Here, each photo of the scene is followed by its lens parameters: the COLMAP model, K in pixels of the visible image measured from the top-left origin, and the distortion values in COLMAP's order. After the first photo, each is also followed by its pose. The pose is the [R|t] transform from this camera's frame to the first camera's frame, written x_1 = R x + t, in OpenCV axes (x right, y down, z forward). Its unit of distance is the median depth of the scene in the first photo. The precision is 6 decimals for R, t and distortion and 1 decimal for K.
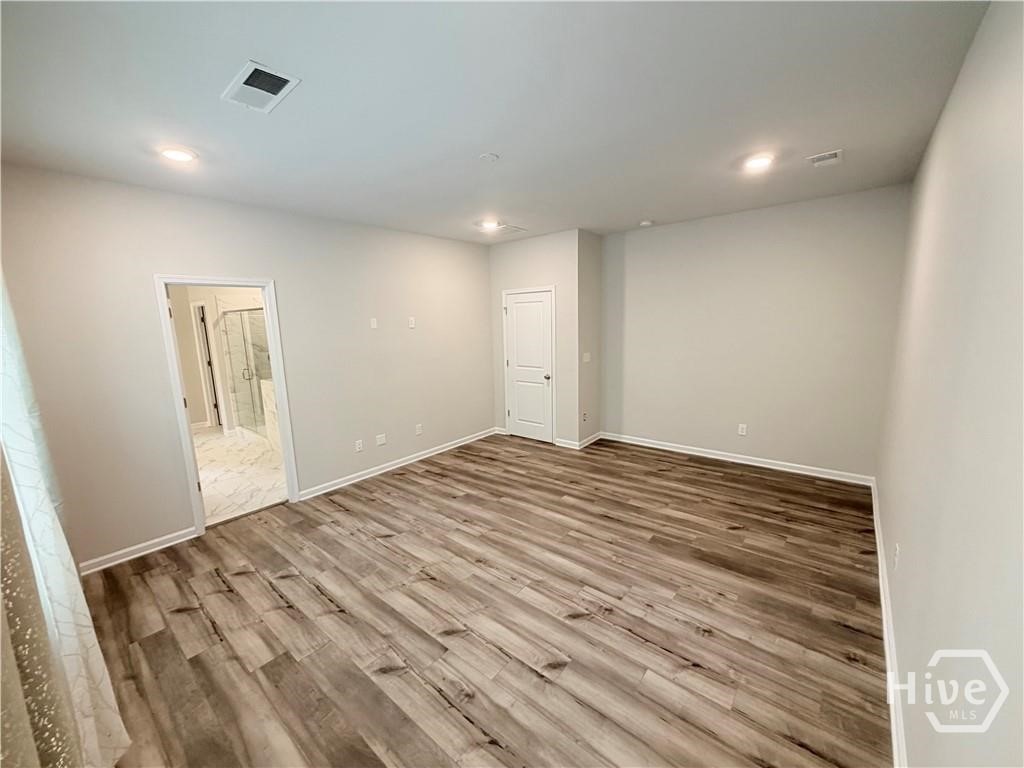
lens RADIAL K [[407.3, 0, 509.5], [0, 407.3, 385.0], [0, 0, 1]] dist [0.000441, 0.000283]
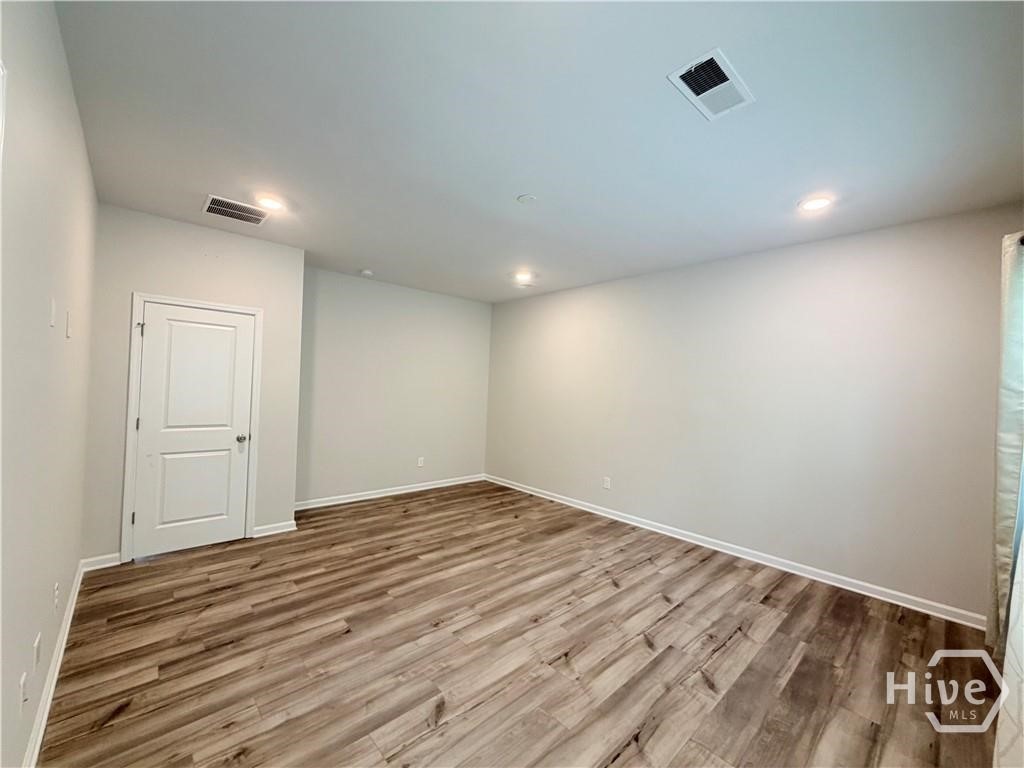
lens RADIAL K [[407.3, 0, 509.5], [0, 407.3, 385.0], [0, 0, 1]] dist [0.000441, 0.000283]
pose [[0.129499, 0.041166, 0.990725, -0.792741], [0.121076, 0.991005, -0.057004, -0.022840], [-0.984160, 0.127335, 0.123350, 0.718550]]
